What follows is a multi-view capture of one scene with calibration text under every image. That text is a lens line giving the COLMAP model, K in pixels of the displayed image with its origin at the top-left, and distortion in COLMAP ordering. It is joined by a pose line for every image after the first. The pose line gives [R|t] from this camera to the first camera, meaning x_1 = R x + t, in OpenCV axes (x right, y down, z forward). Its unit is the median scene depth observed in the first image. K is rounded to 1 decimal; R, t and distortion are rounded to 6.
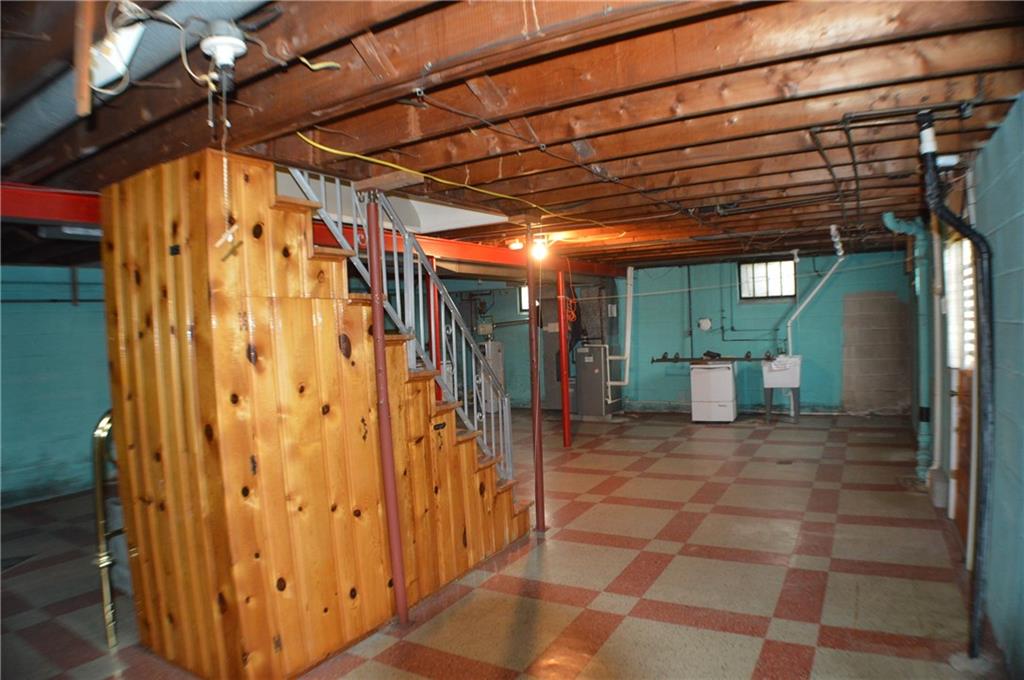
lens RADIAL K [[642.1, 0, 512.0], [0, 642.1, 340.0], [0, 0, 1]] dist [-0.003168, -0.000259]
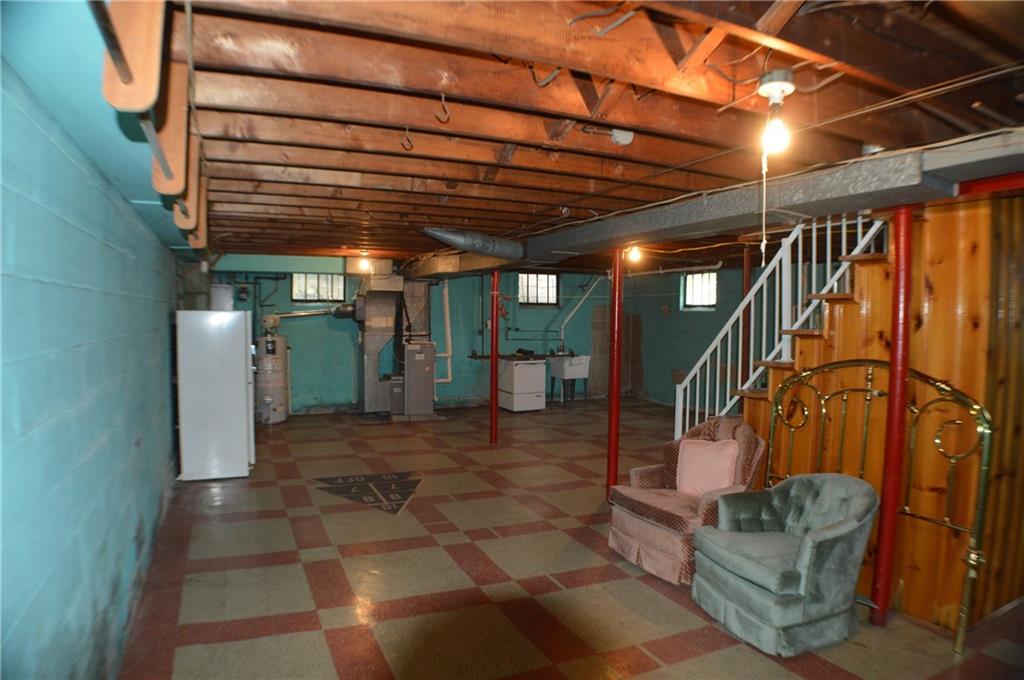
lens RADIAL K [[642.1, 0, 512.0], [0, 642.1, 340.0], [0, 0, 1]] dist [-0.003168, -0.000259]
pose [[0.589277, 0.014685, 0.807798, -0.600376], [-0.017634, 0.999830, -0.005313, 0.008082], [-0.807739, -0.011114, 0.589436, 0.343059]]
